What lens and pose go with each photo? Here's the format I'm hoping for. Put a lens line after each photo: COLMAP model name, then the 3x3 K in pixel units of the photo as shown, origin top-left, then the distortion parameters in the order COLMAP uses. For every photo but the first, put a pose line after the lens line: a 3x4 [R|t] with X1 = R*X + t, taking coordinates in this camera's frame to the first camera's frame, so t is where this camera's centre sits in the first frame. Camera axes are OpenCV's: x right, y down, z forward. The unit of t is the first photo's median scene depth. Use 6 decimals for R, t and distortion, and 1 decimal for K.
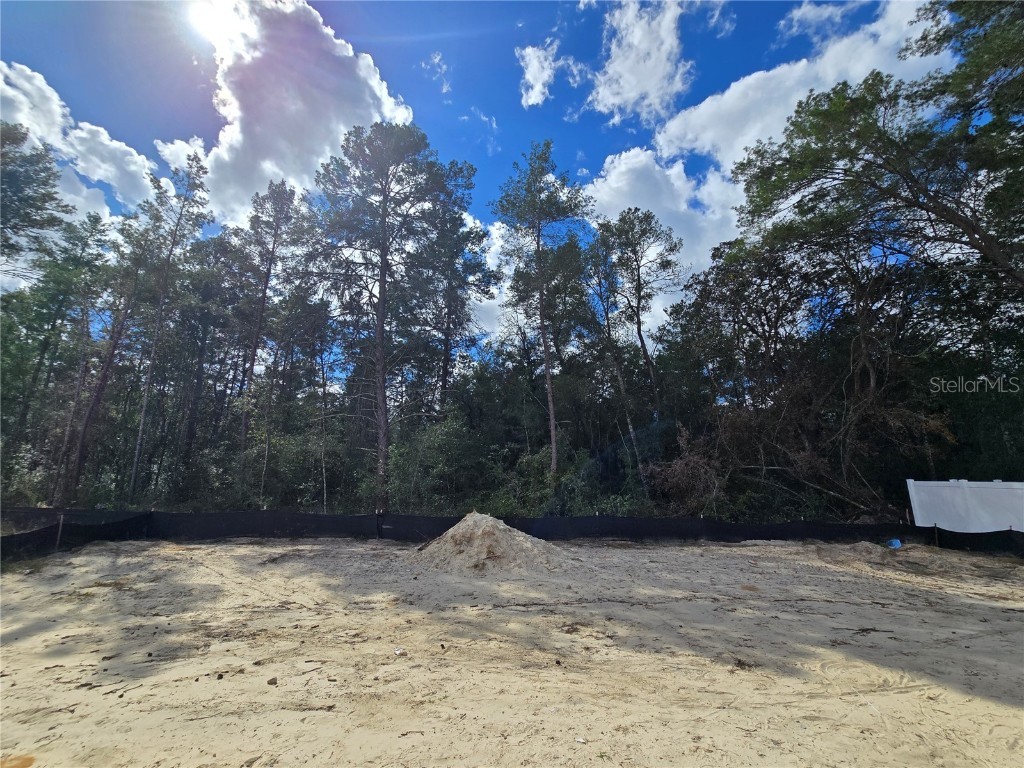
lens RADIAL K [[444.6, 0, 514.1], [0, 444.6, 377.8], [0, 0, 1]] dist [-0.001941, 0.000080]
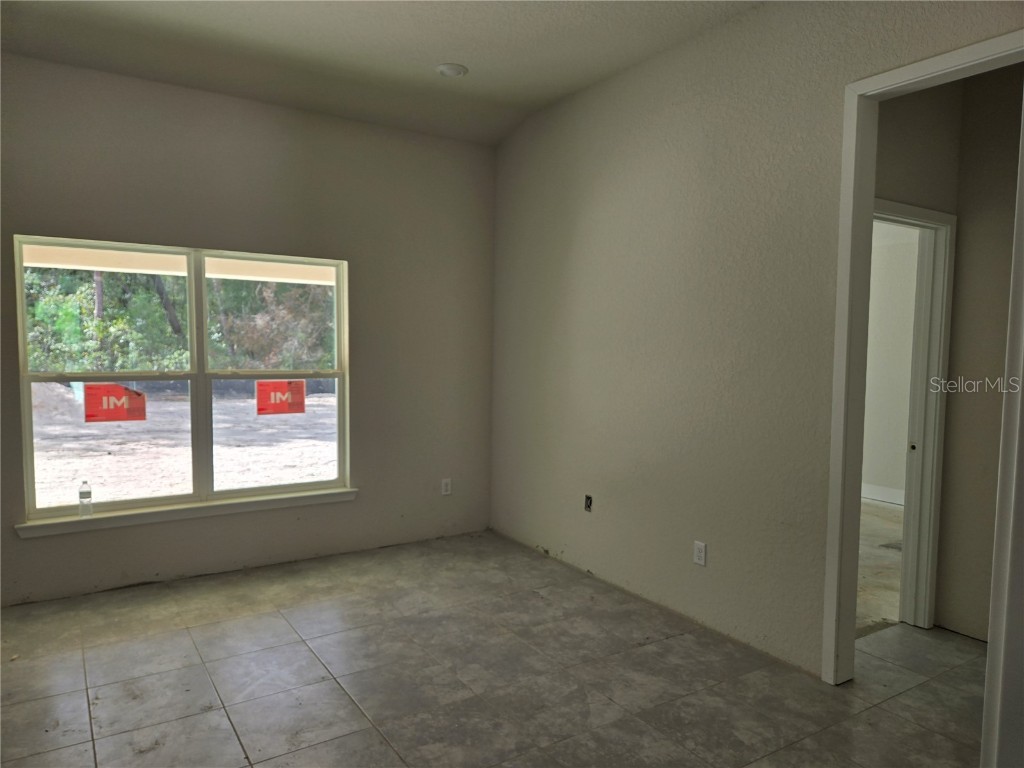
lens RADIAL K [[686.7, 0, 515.9], [0, 686.7, 398.2], [0, 0, 1]] dist [0.002671, -0.004332]
pose [[0.802038, -0.021263, 0.596894, -0.050523], [-0.165666, 0.952234, 0.256525, -0.096926], [-0.573837, -0.304628, 0.760206, -0.413009]]
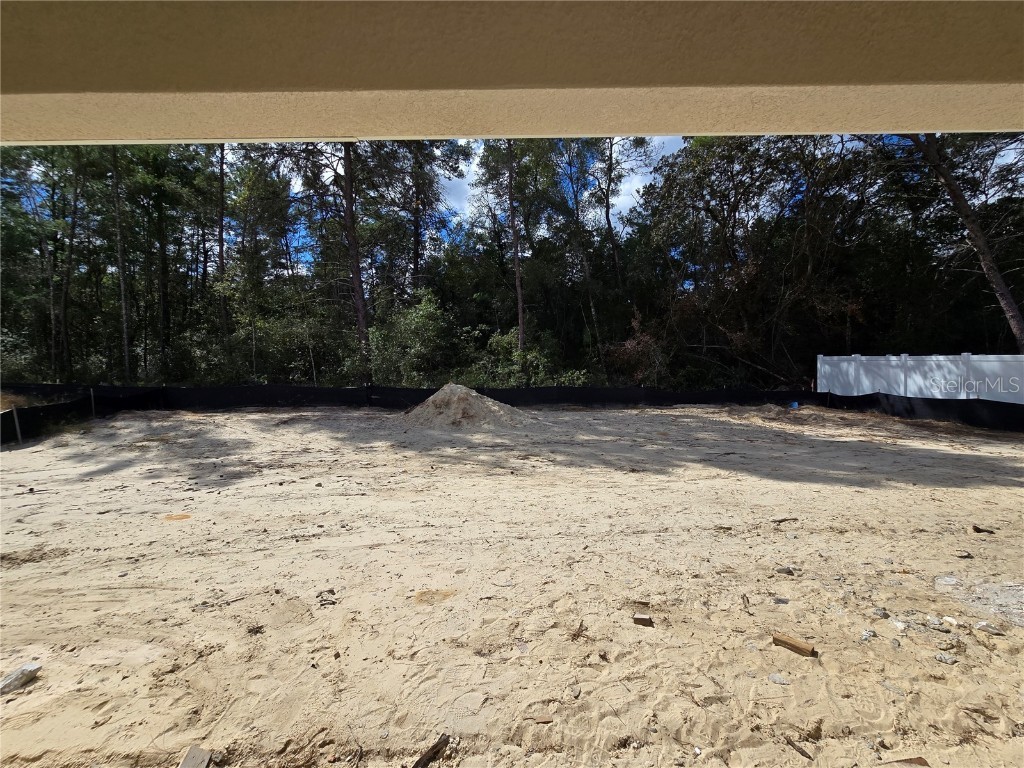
lens RADIAL K [[444.6, 0, 512.4], [0, 444.6, 381.2], [0, 0, 1]] dist [-0.001941, 0.000080]
pose [[0.998392, -0.010041, 0.055785, 0.005845], [-0.005214, 0.963741, 0.266788, -0.013140], [-0.056442, -0.266650, 0.962139, -0.097269]]
